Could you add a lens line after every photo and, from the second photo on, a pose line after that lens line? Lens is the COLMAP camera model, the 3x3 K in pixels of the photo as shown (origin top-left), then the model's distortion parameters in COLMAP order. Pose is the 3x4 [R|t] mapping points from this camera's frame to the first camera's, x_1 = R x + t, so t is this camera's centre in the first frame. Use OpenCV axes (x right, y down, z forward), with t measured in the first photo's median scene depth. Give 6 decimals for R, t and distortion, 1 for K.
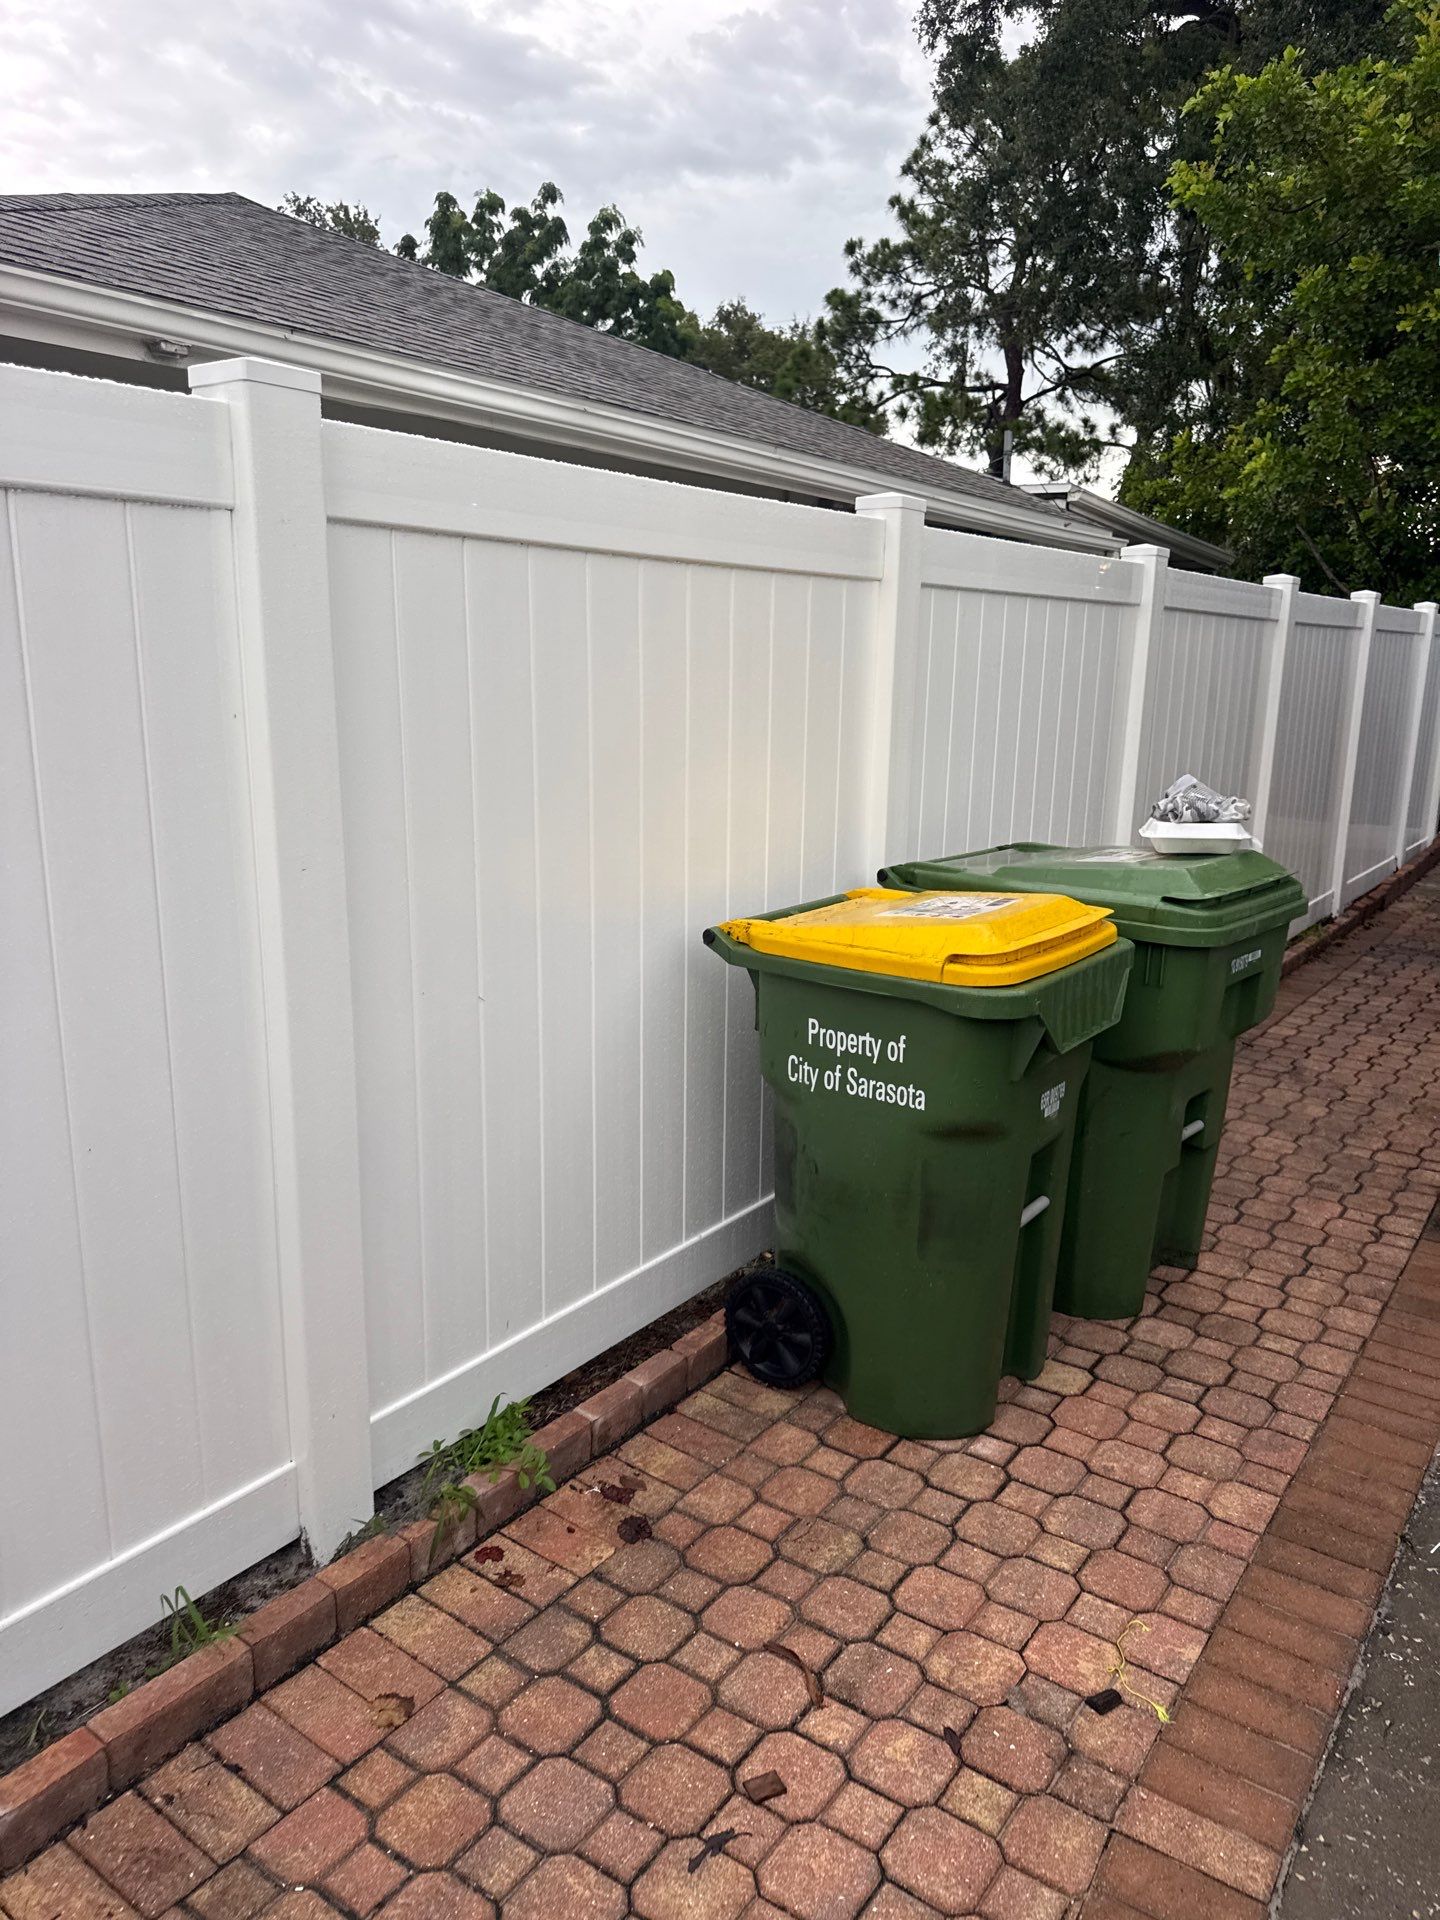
lens RADIAL K [[1378.5, 0, 723.6], [0, 1378.5, 959.8], [0, 0, 1]] dist [0.007687, -0.011952]
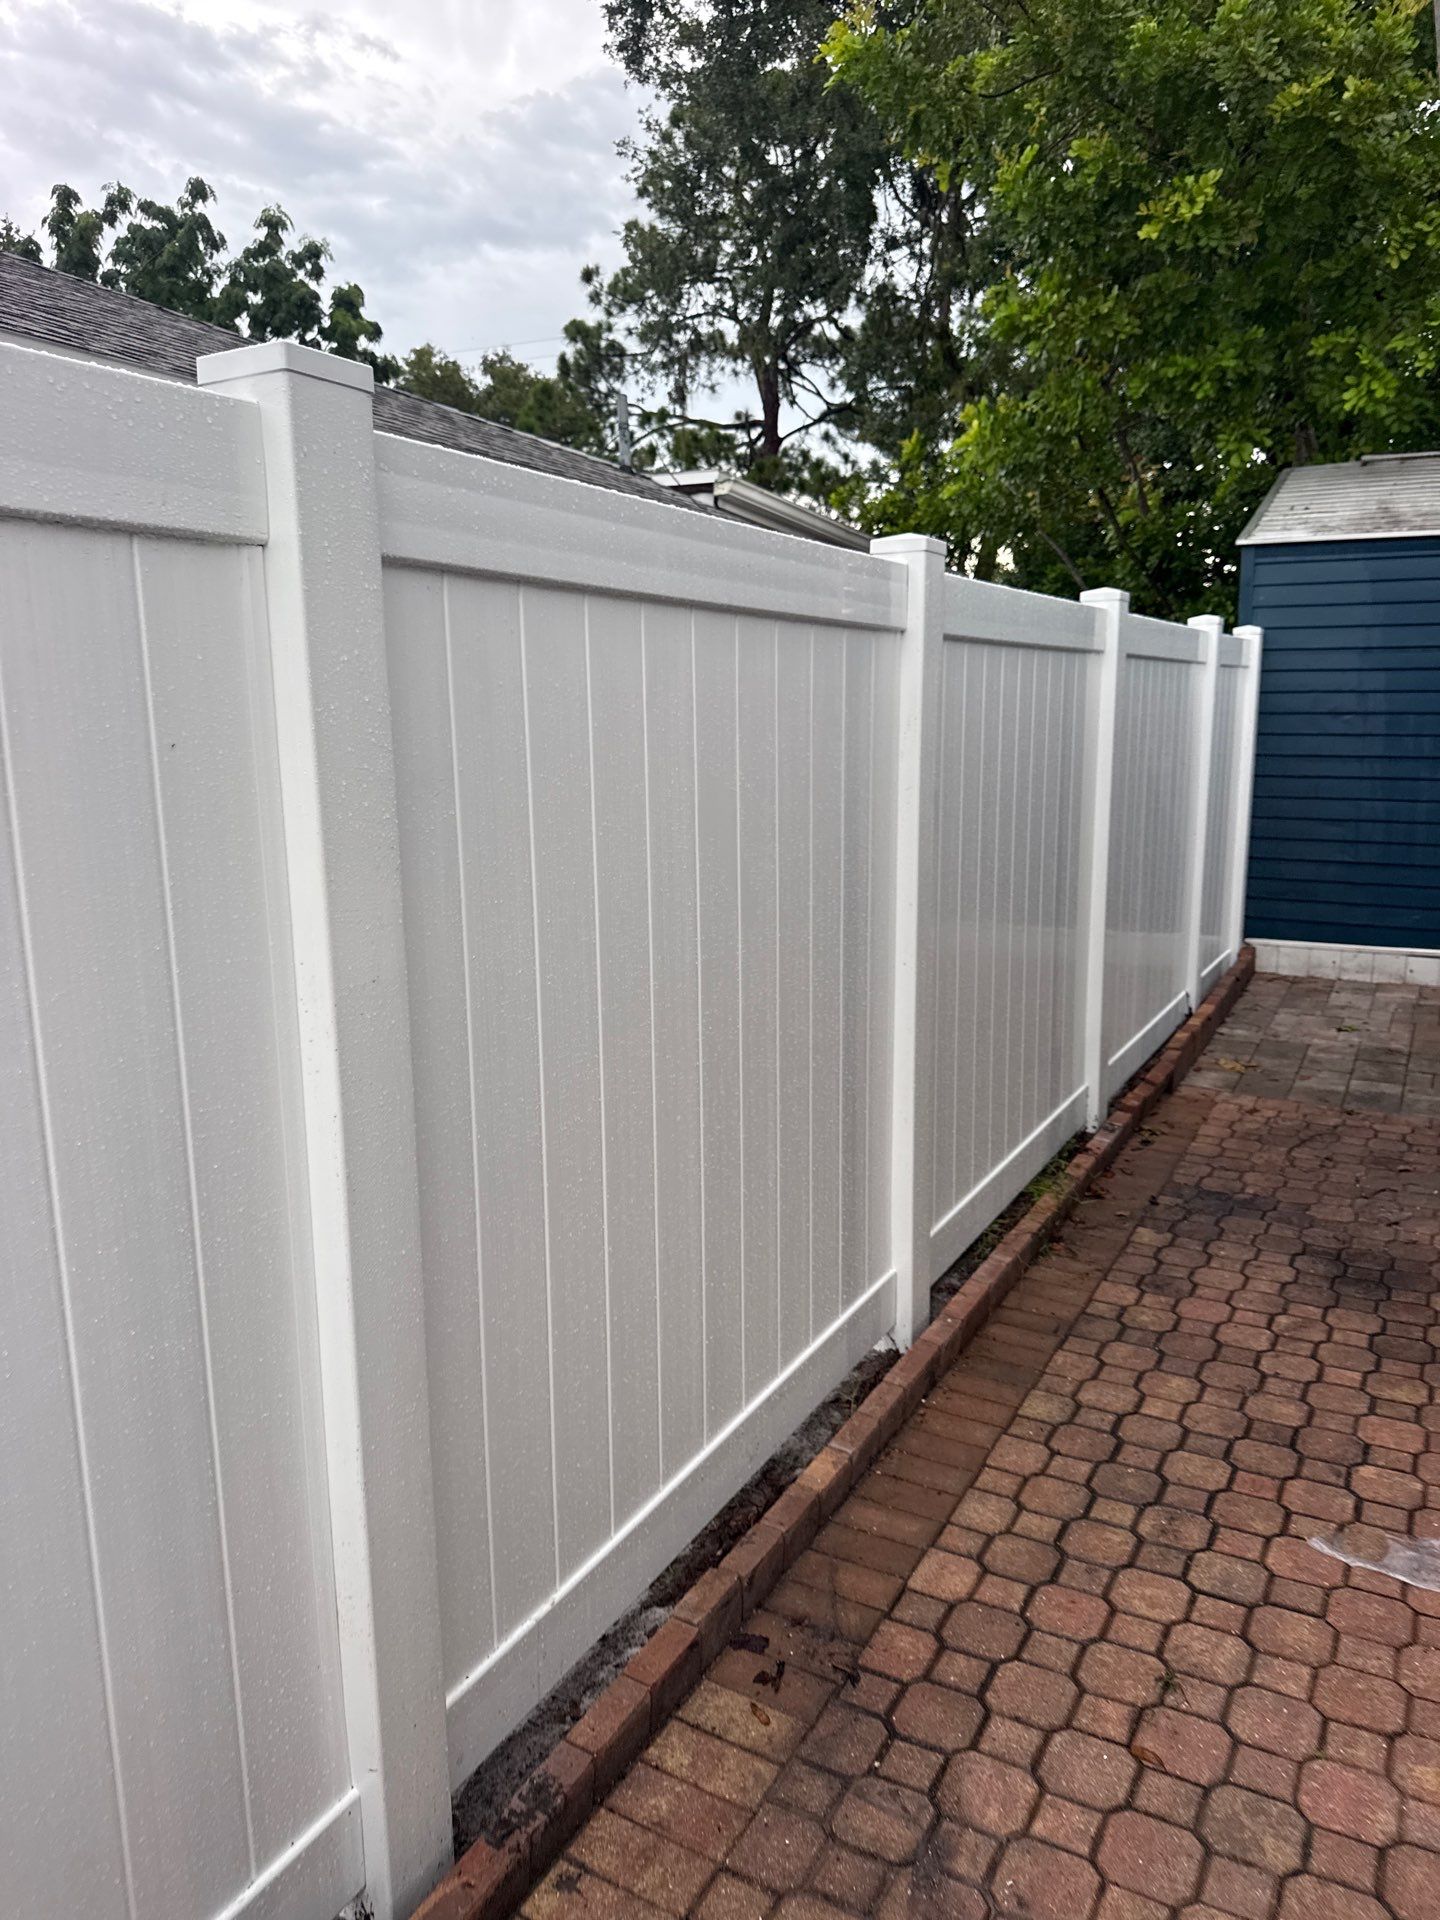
lens RADIAL K [[1378.5, 0, 713.0], [0, 1378.5, 965.6], [0, 0, 1]] dist [0.007687, -0.011952]
pose [[0.992407, -0.052682, 0.111142, 0.061001], [0.056737, 0.997822, -0.033640, -0.025887], [-0.109128, 0.039690, 0.993235, 0.118557]]
